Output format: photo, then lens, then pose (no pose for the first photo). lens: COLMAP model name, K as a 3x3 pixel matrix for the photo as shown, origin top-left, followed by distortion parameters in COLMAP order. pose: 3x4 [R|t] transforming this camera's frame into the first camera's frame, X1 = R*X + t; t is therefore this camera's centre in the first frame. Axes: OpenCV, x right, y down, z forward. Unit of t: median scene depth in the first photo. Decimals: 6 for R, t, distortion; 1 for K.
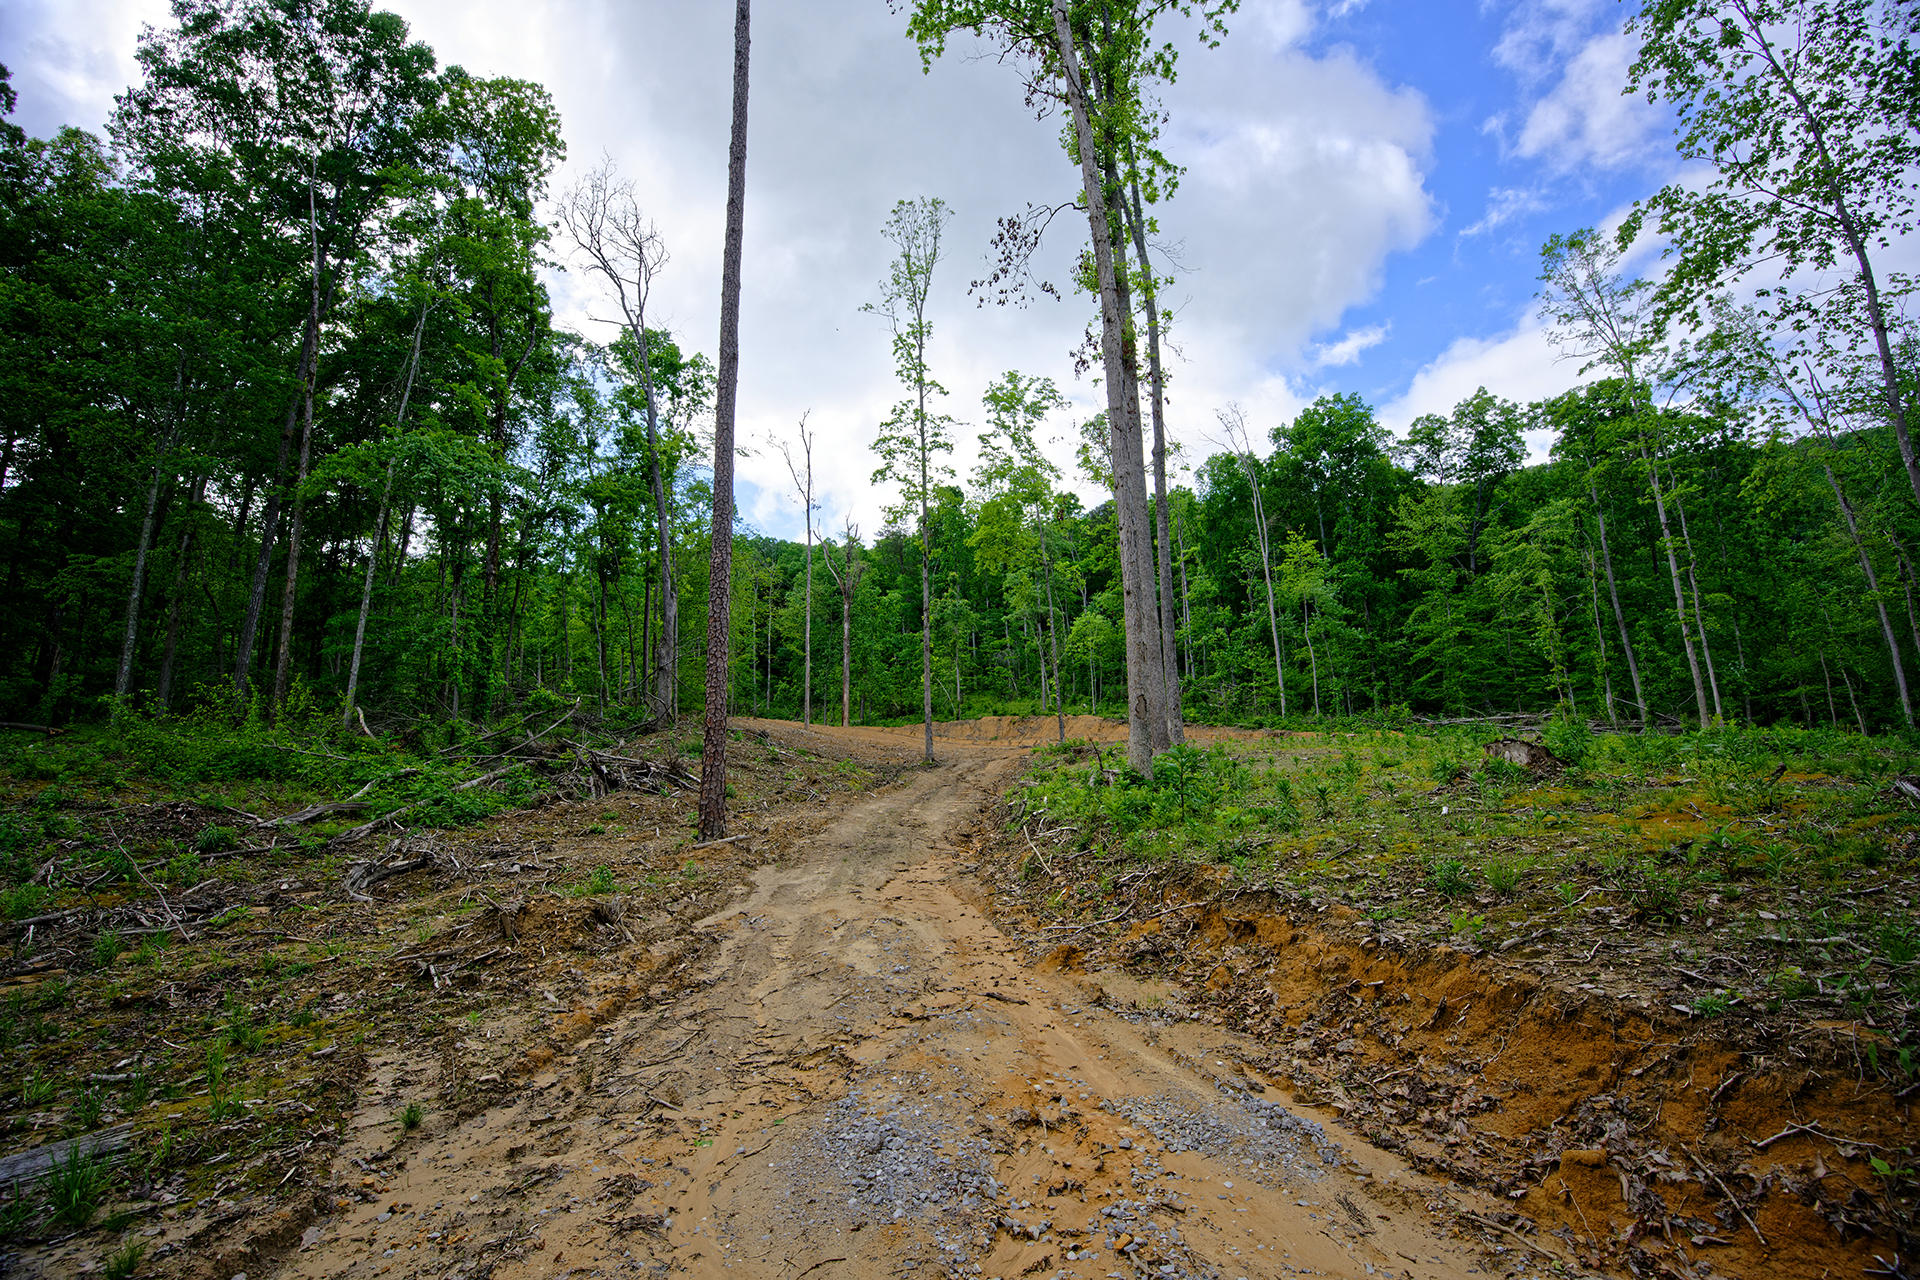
lens RADIAL K [[831.8, 0, 962.1], [0, 831.8, 607.9], [0, 0, 1]] dist [-0.023618, 0.000192]
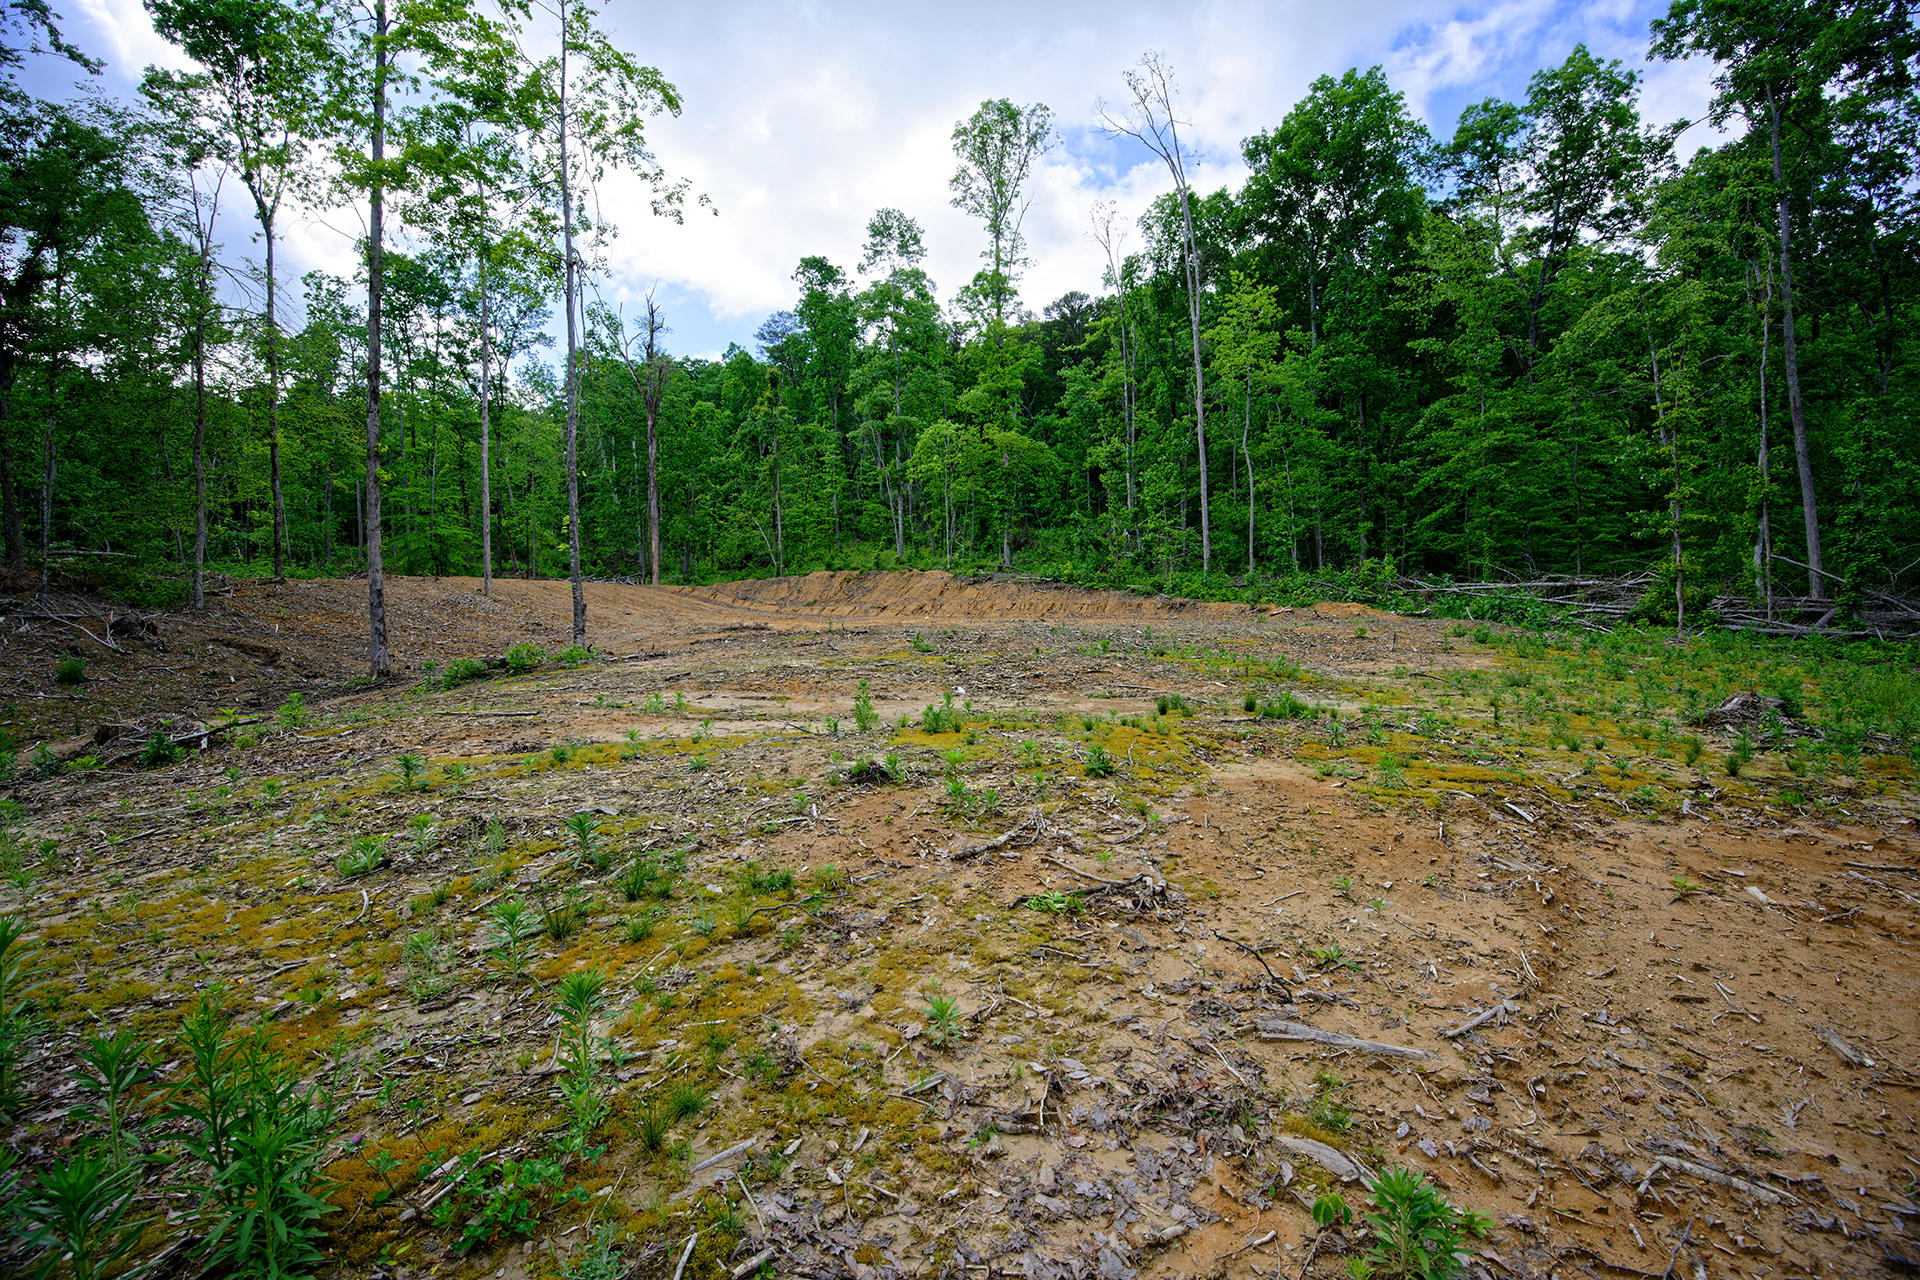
lens RADIAL K [[782.7, 0, 968.2], [0, 782.7, 627.6], [0, 0, 1]] dist [-0.049417, 0.001050]
pose [[0.998030, 0.011713, -0.061638, 0.222399], [0.001792, 0.976698, 0.214610, 0.038175], [0.062716, -0.214298, 0.974753, 0.354139]]
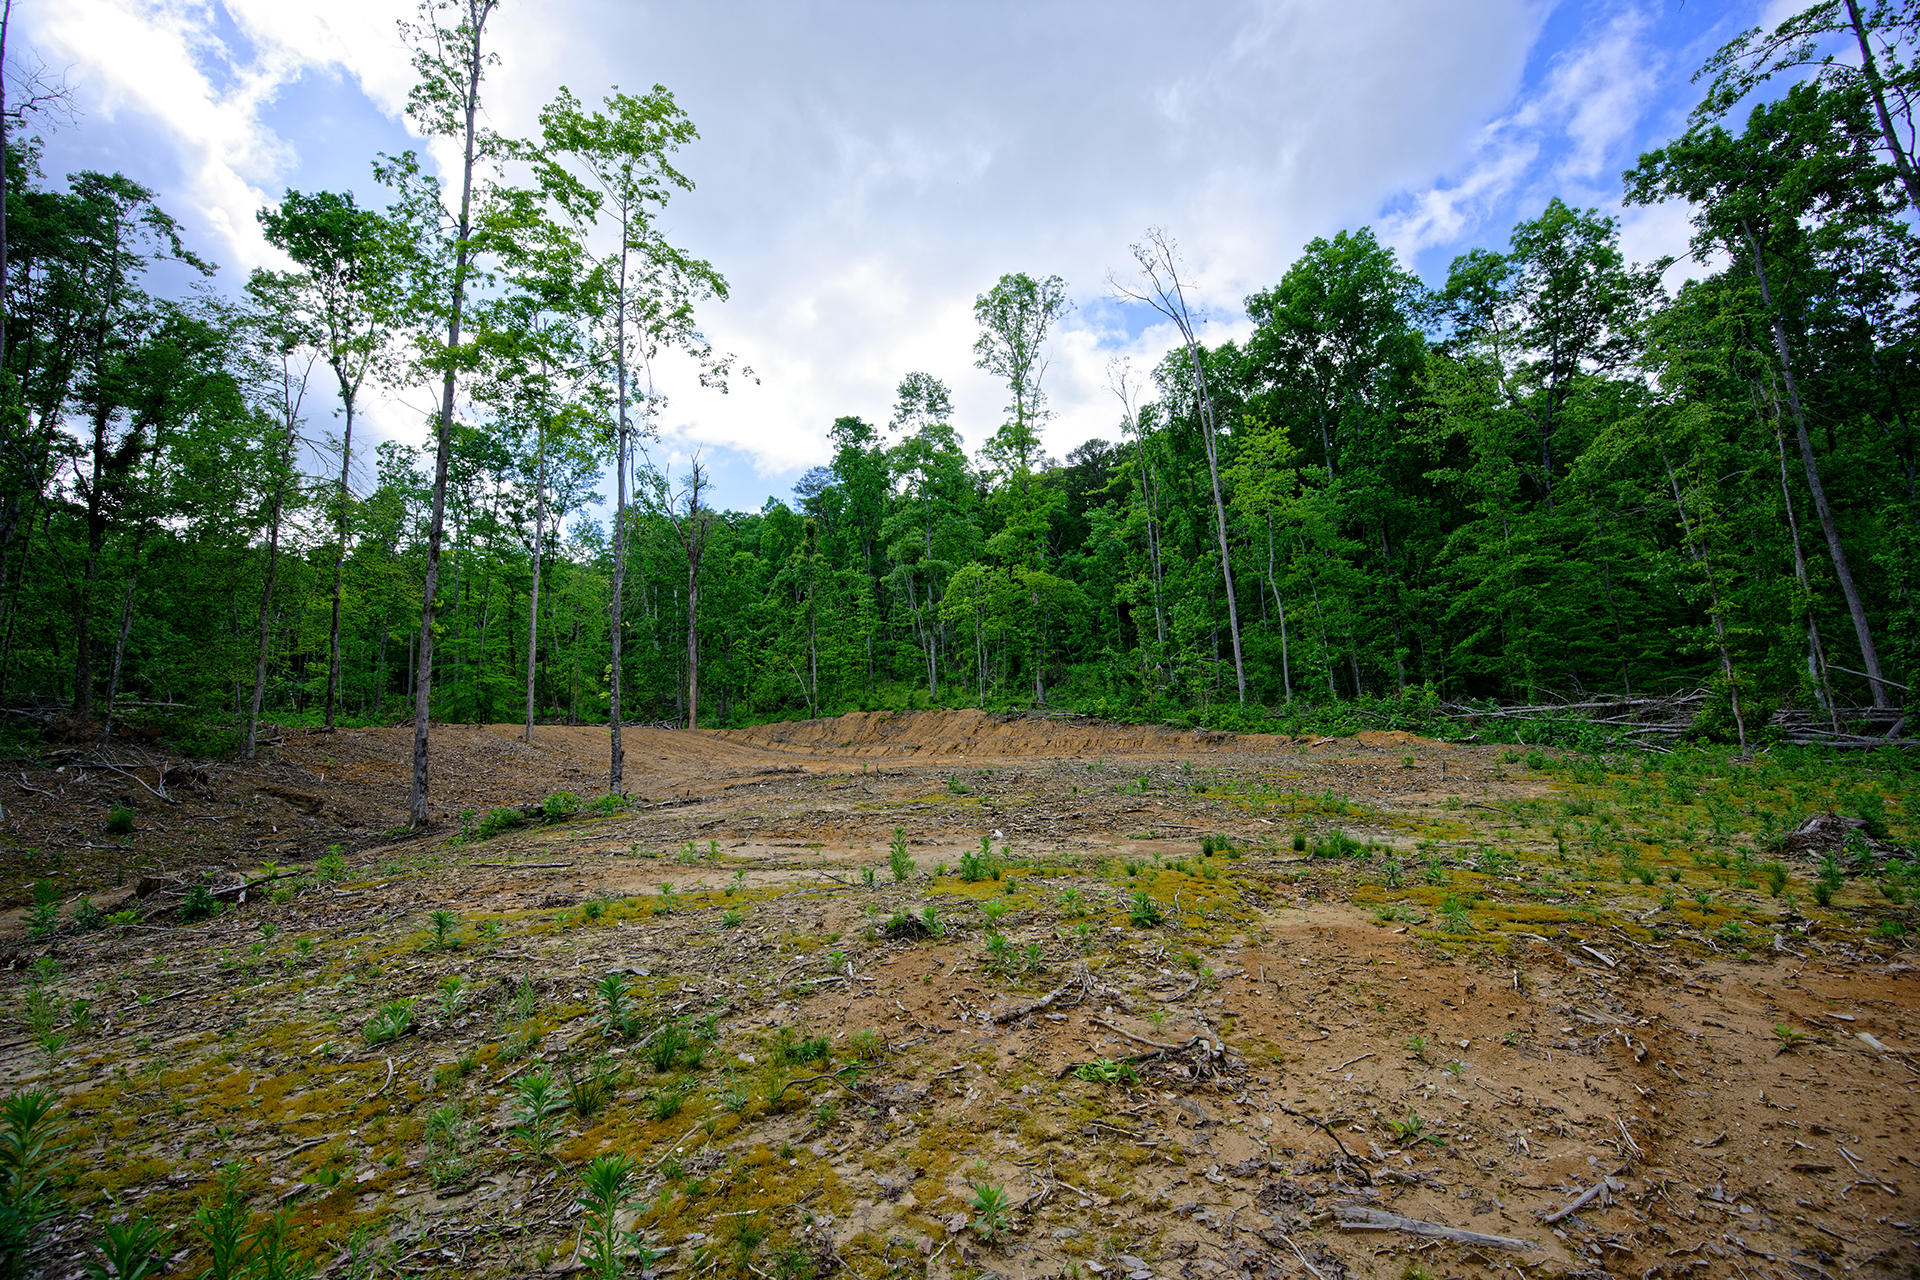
lens RADIAL K [[782.7, 0, 968.2], [0, 782.7, 627.6], [0, 0, 1]] dist [-0.049417, 0.001050]
pose [[0.994308, -0.030071, -0.102210, 0.222333], [0.034523, 0.998518, 0.042064, 0.034832], [0.100794, -0.045353, 0.993873, 0.352639]]
